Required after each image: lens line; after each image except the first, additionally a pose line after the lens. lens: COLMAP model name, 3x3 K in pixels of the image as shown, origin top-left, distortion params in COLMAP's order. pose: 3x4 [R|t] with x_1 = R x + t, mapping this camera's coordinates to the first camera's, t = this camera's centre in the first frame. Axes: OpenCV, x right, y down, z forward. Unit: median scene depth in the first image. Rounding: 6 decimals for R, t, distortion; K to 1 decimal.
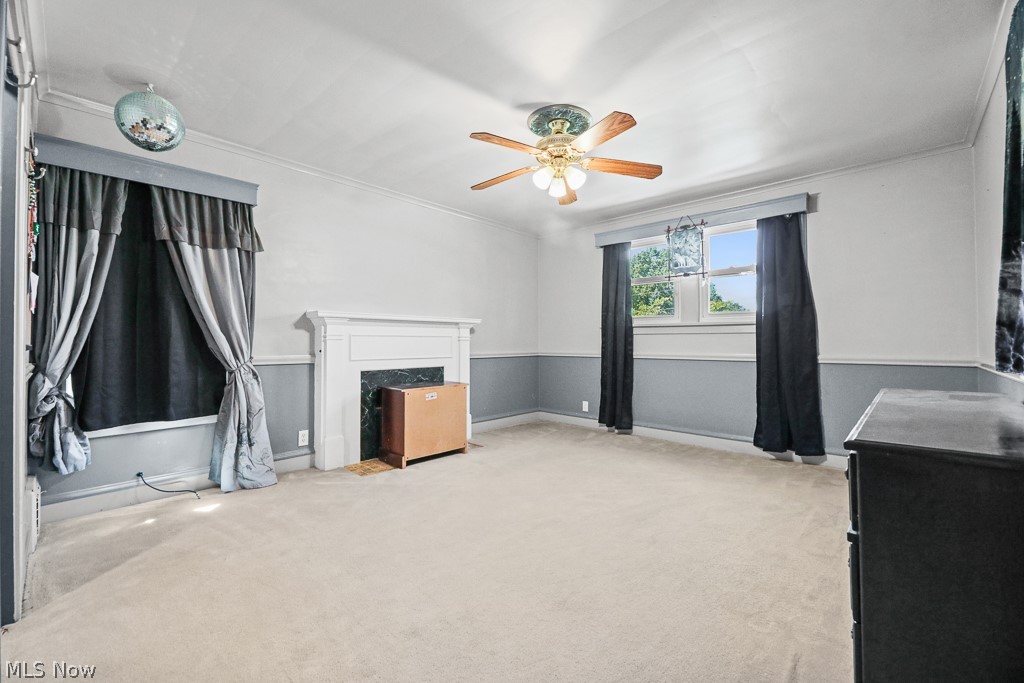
lens RADIAL K [[404.4, 0, 512.0], [0, 404.4, 341.5], [0, 0, 1]] dist [-0.020501, 0.004334]
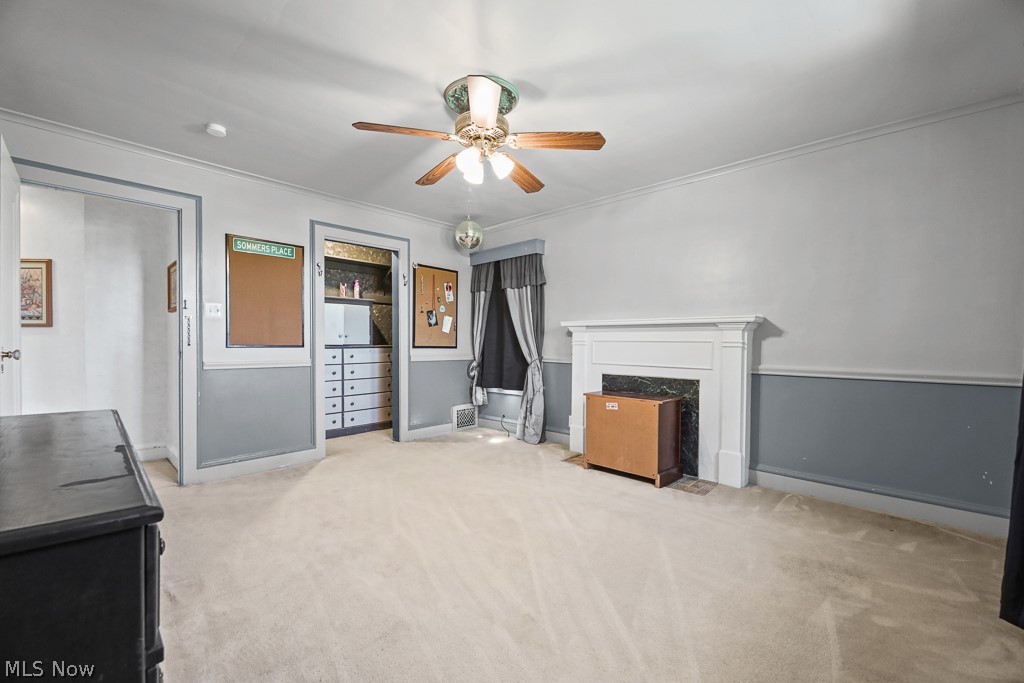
lens RADIAL K [[424.8, 0, 533.0], [0, 424.8, 345.2], [0, 0, 1]] dist [-0.001282, -0.000193]
pose [[0.032979, 0.001959, -0.999454, 0.936526], [-0.014941, 0.999887, 0.001467, -0.003254], [0.999344, 0.014885, 0.033005, 0.940076]]
